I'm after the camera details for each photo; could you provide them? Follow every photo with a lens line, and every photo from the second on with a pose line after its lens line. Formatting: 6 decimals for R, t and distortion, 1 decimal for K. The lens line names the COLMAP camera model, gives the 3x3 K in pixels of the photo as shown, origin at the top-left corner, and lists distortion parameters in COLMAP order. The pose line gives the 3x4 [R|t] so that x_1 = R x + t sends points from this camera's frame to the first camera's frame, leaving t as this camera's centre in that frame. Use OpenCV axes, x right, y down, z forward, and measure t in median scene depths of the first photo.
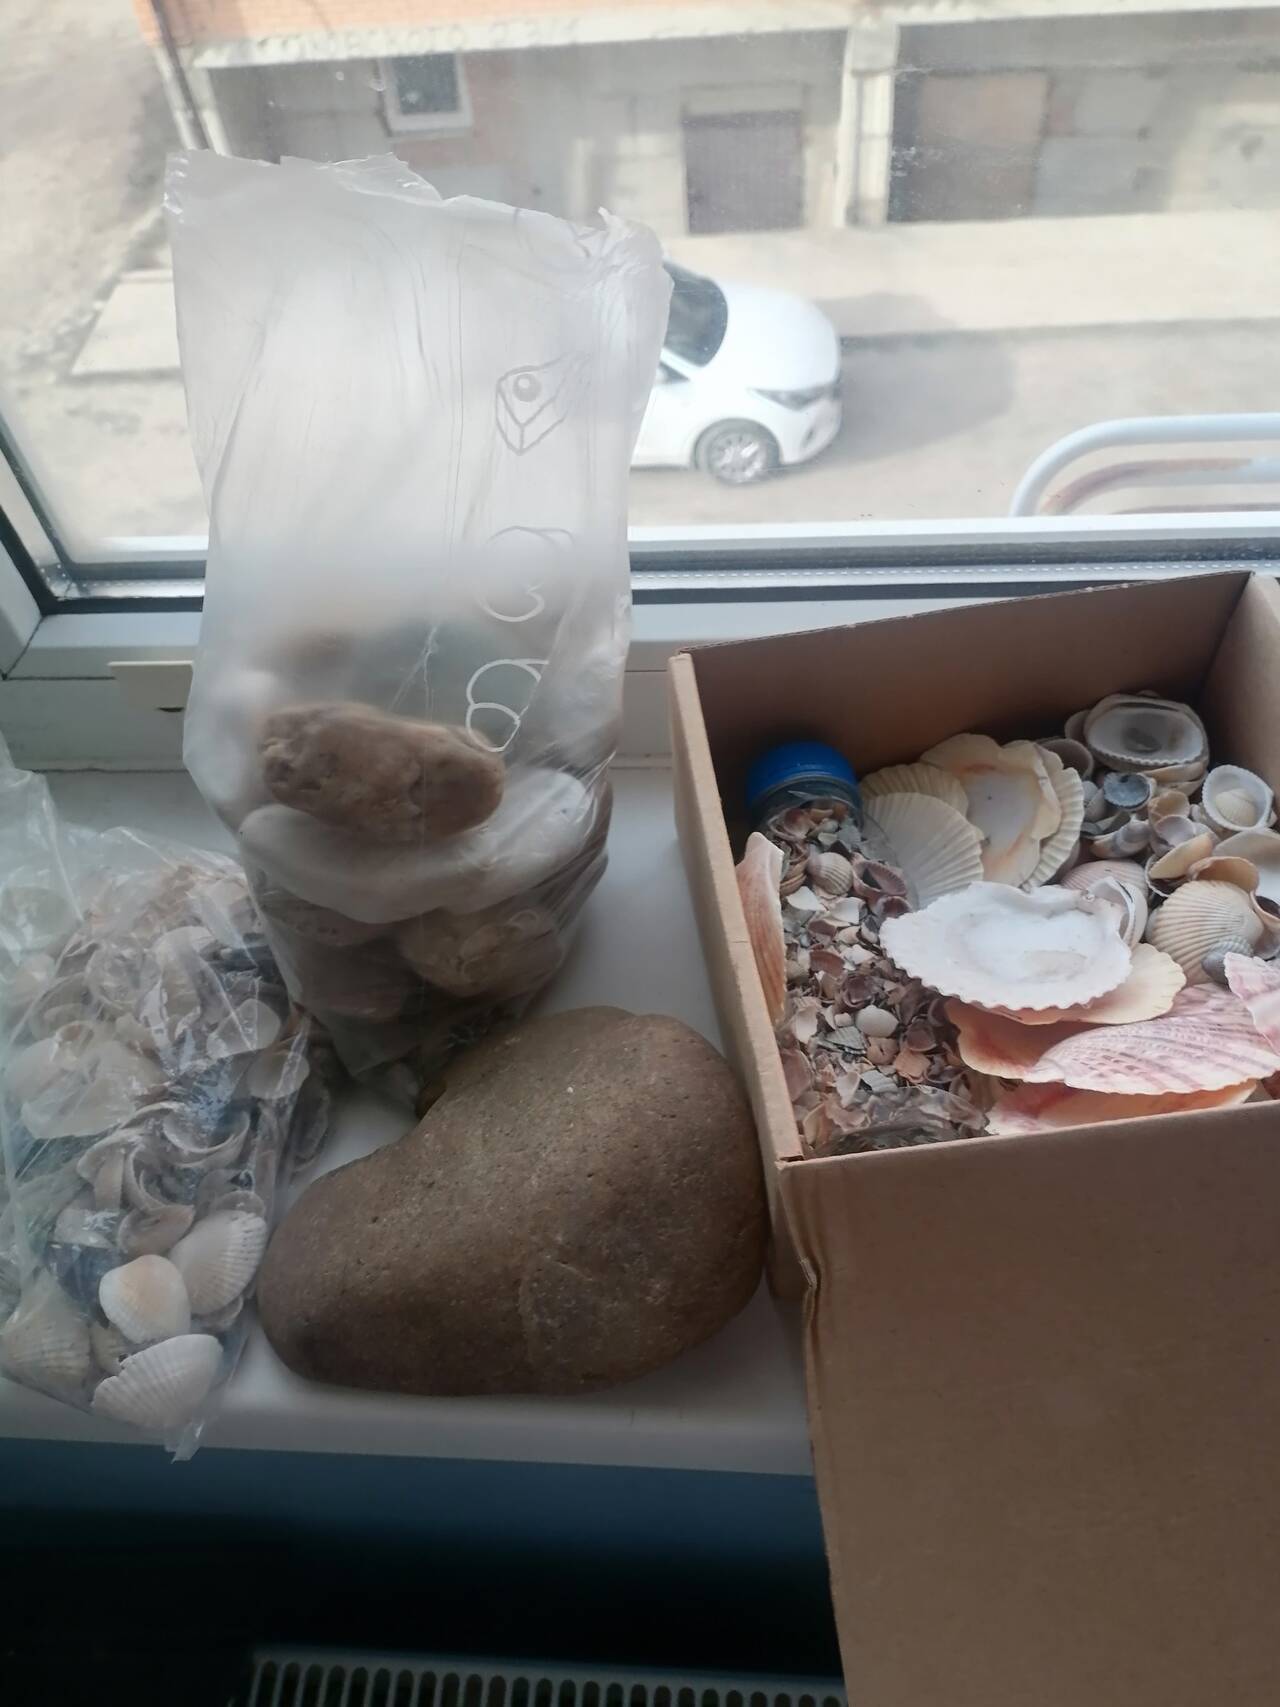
lens RADIAL K [[1293.1, 0, 647.1], [0, 1293.1, 860.5], [0, 0, 1]] dist [0.083907, -0.119557]
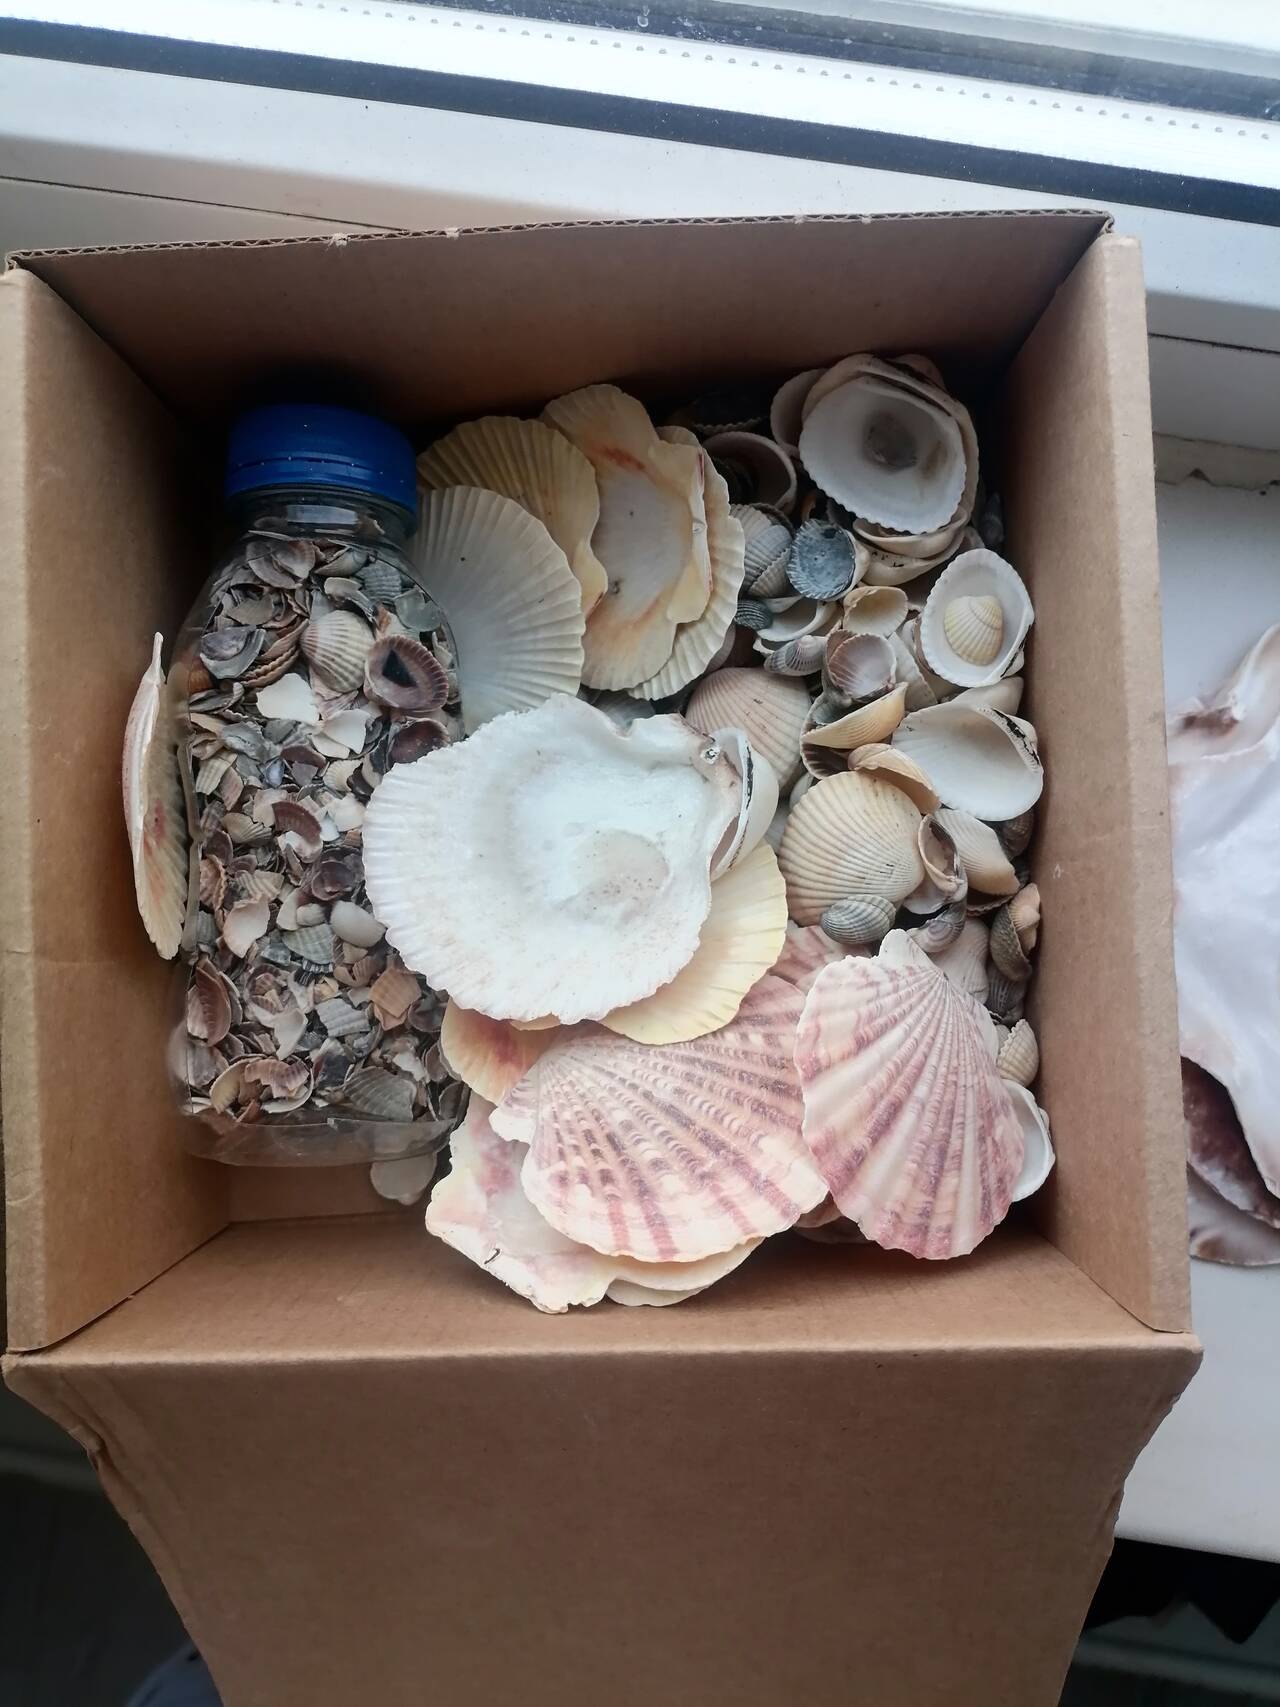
lens RADIAL K [[1293.1, 0, 647.1], [0, 1293.1, 860.5], [0, 0, 1]] dist [0.083907, -0.119557]
pose [[0.995172, 0.081898, 0.054094, 0.271004], [-0.098113, 0.814892, 0.571249, -0.290095], [0.002704, -0.573798, 0.818992, 0.428162]]
